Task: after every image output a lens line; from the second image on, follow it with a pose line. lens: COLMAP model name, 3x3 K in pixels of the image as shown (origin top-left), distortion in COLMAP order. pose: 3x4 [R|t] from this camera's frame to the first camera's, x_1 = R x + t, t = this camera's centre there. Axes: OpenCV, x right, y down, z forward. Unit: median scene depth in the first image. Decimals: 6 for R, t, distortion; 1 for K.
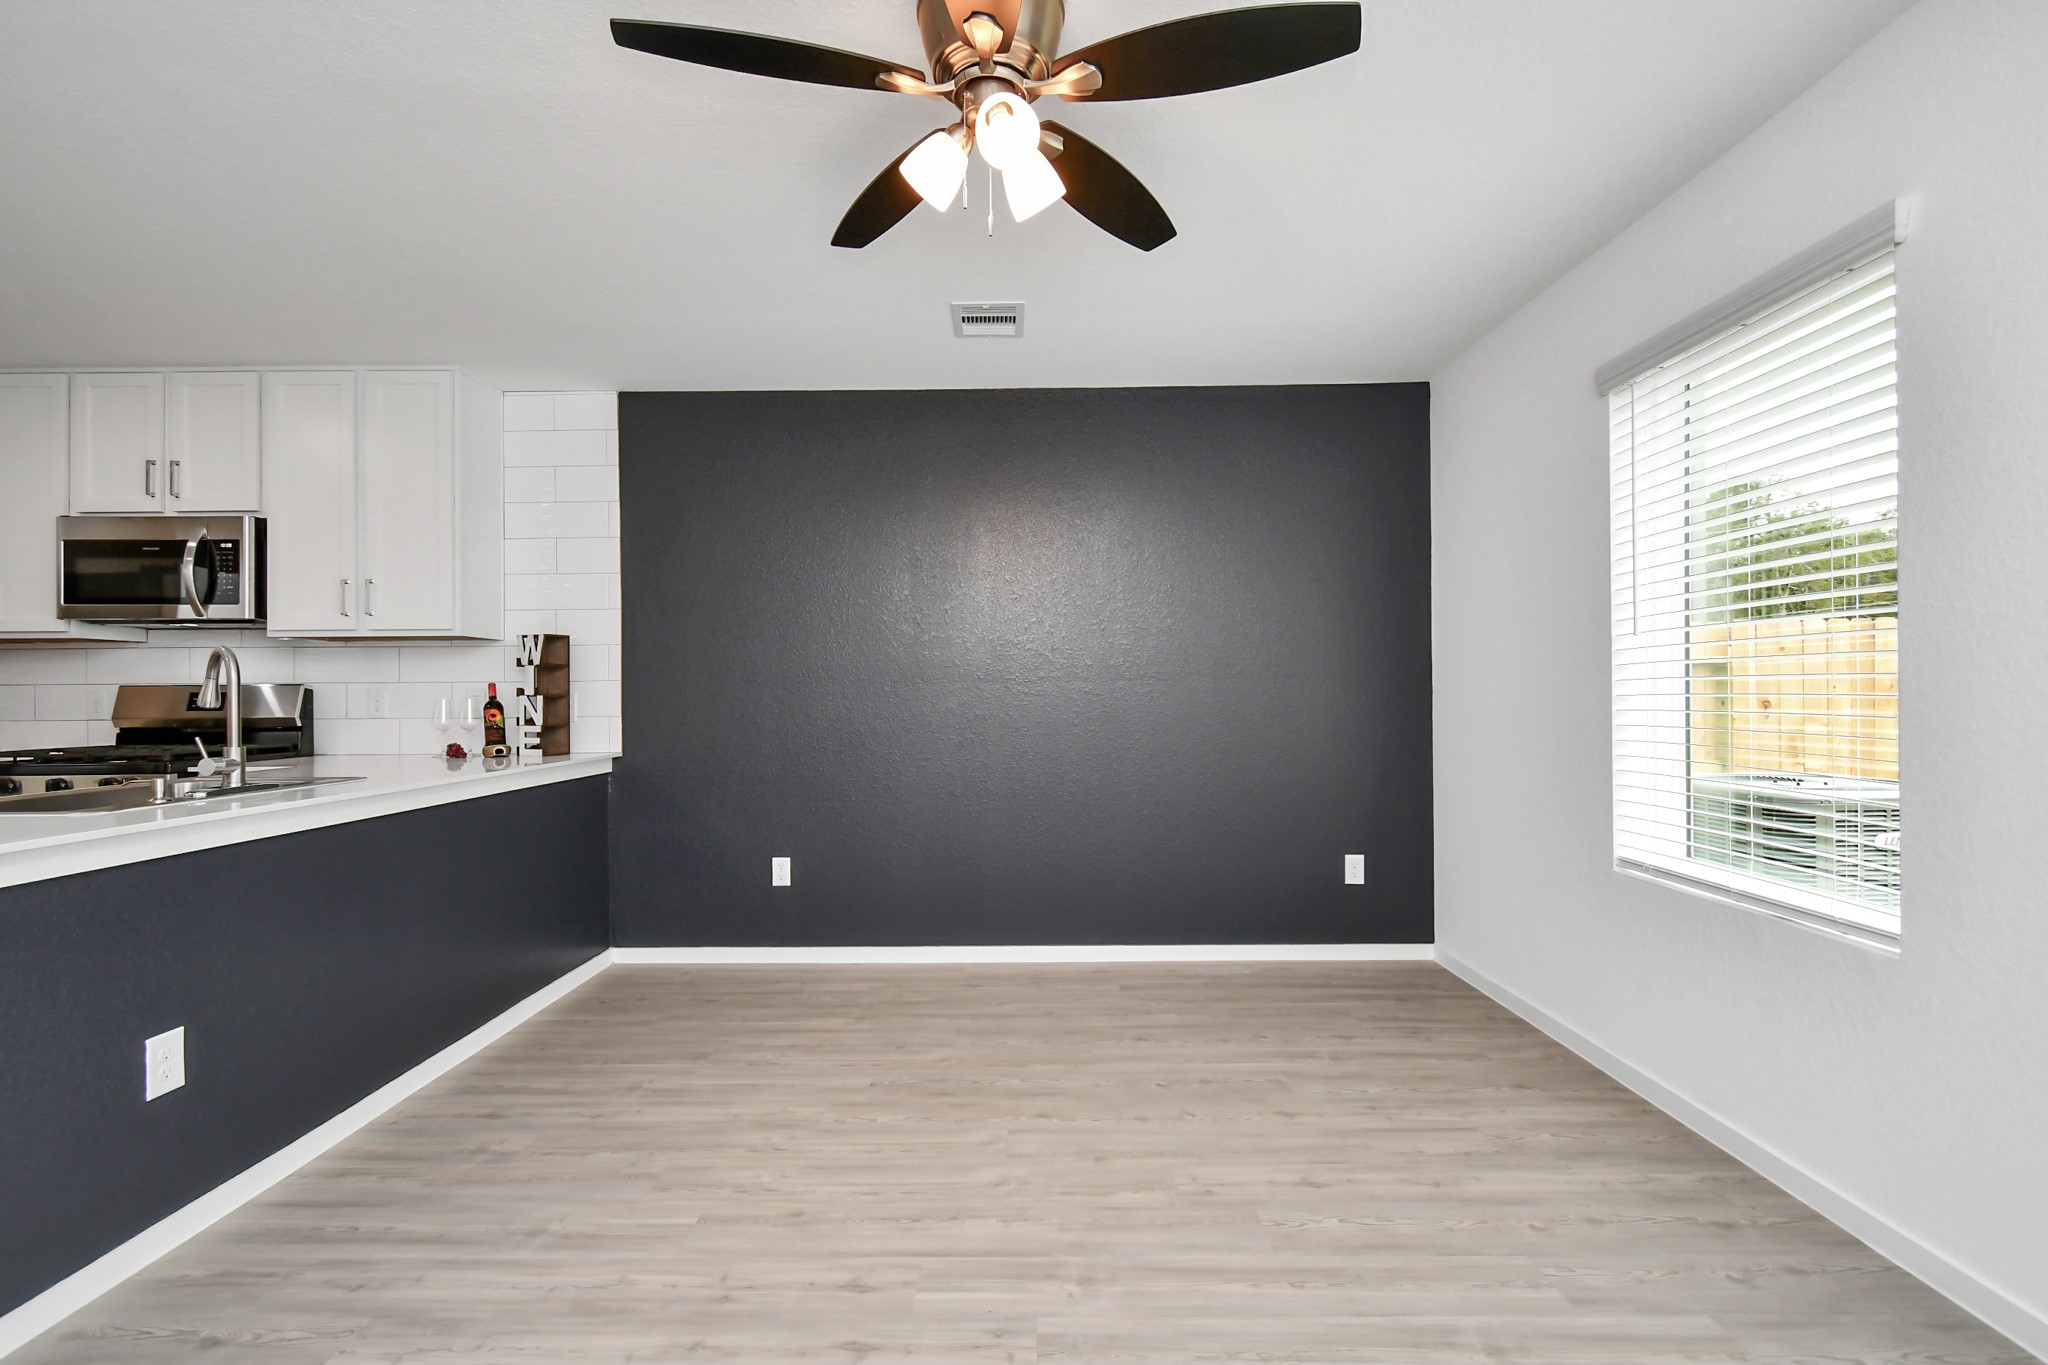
lens RADIAL K [[897.8, 0, 1024.3], [0, 897.8, 686.1], [0, 0, 1]] dist [0.008661, -0.003781]
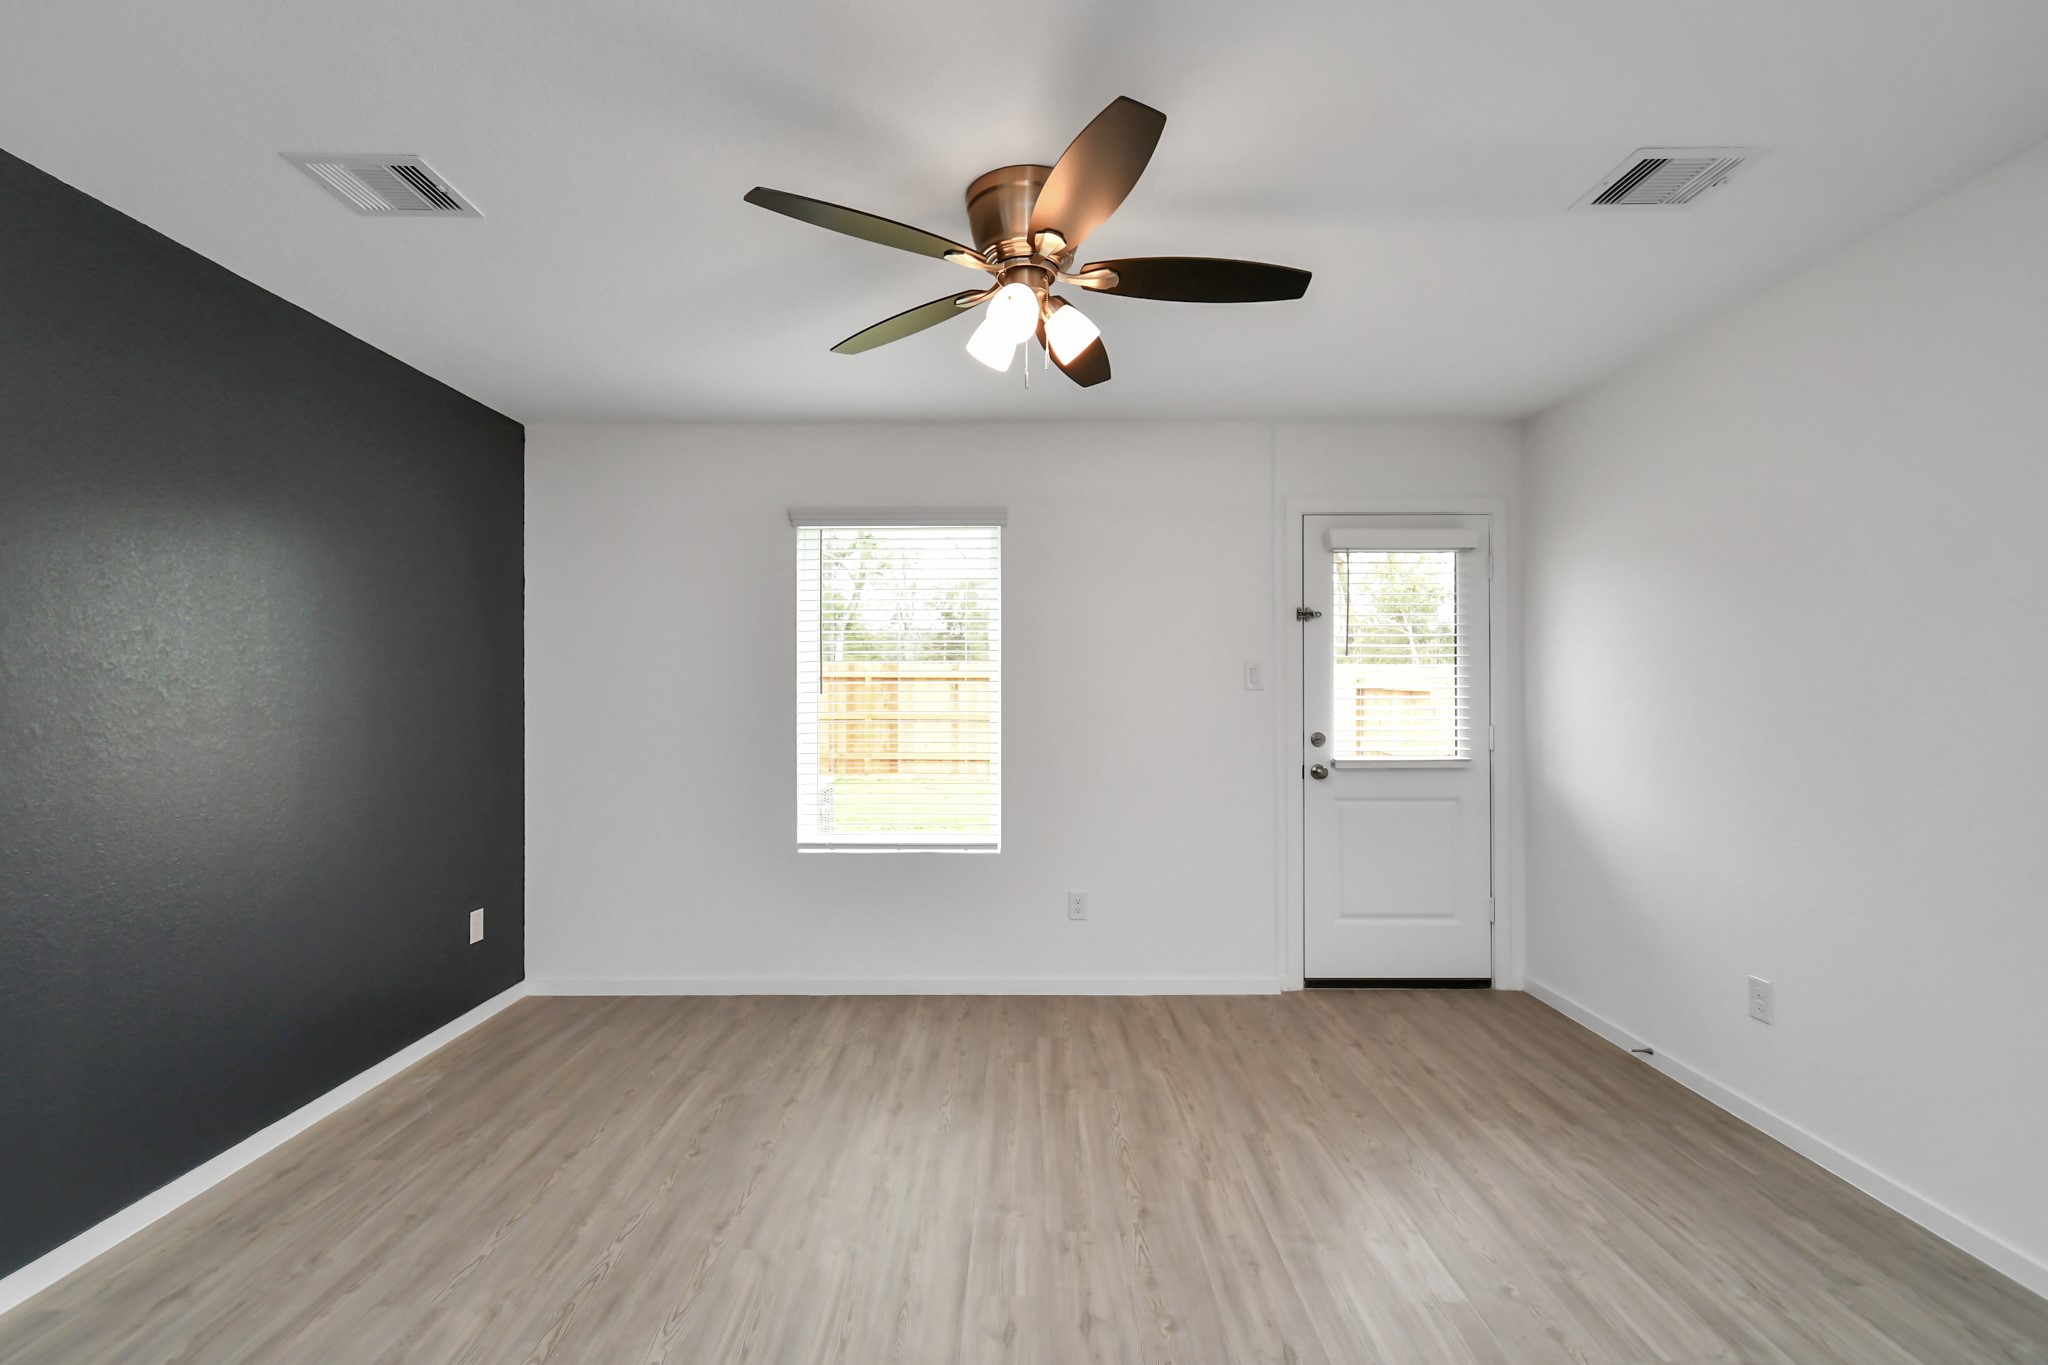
lens RADIAL K [[897.8, 0, 1015.2], [0, 897.8, 686.8], [0, 0, 1]] dist [0.008661, -0.003781]
pose [[0.006677, 0.014187, 0.999877, -0.813496], [-0.007161, 0.999874, -0.014139, -0.047631], [-0.999952, -0.007065, 0.006778, 0.643999]]
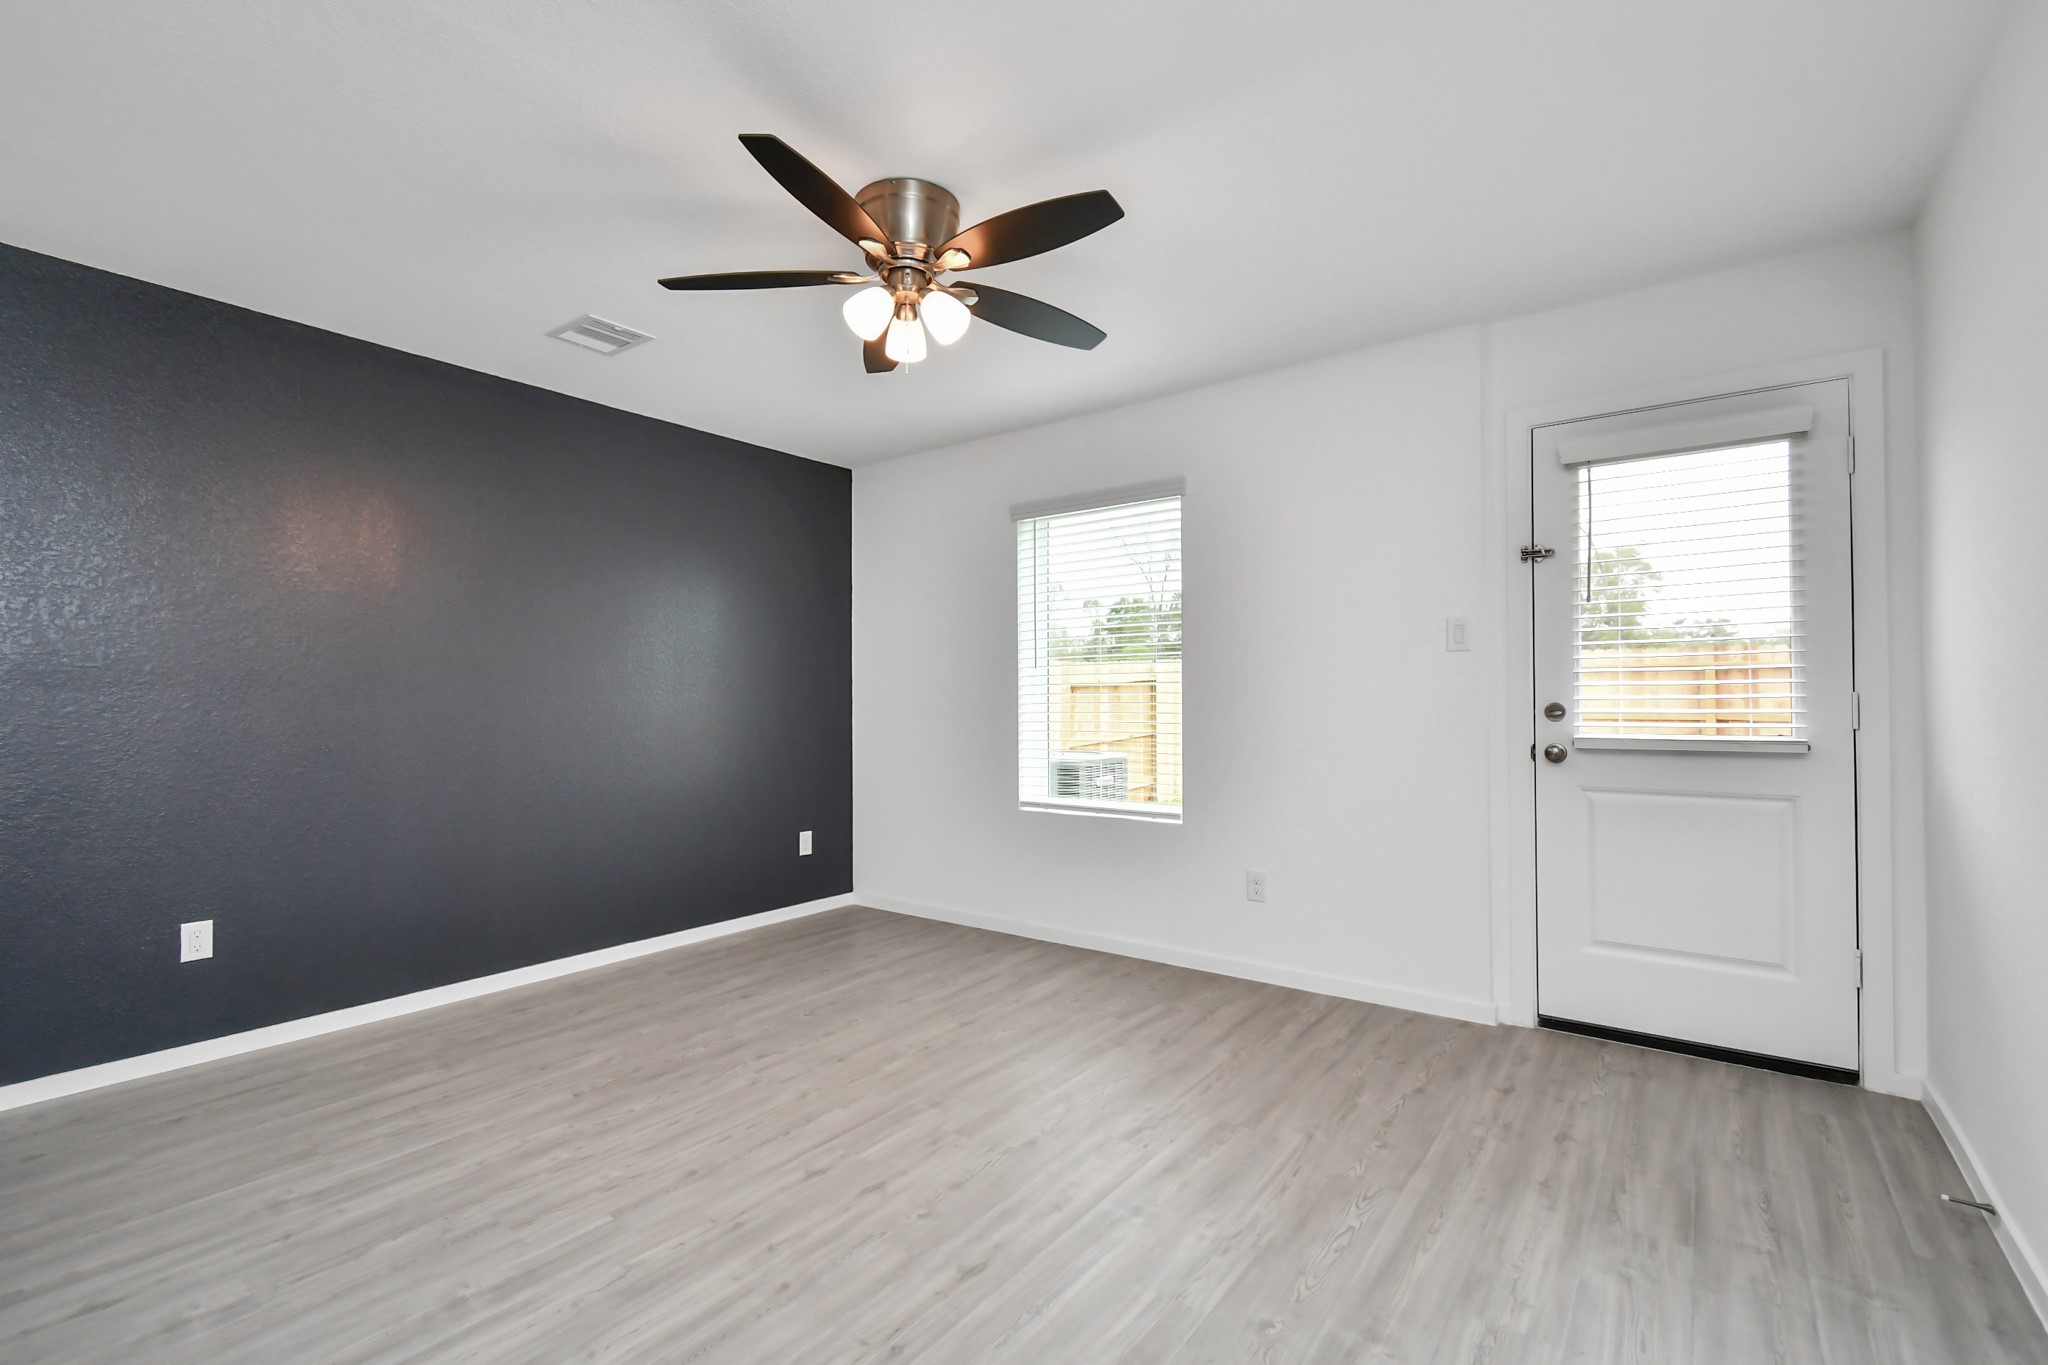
lens RADIAL K [[897.8, 0, 1017.2], [0, 897.8, 686.7], [0, 0, 1]] dist [0.008661, -0.003781]
pose [[0.600677, 0.016304, 0.799325, -0.673365], [-0.006674, 0.999859, -0.015379, 0.004427], [-0.799464, 0.003903, 0.600702, 0.012845]]
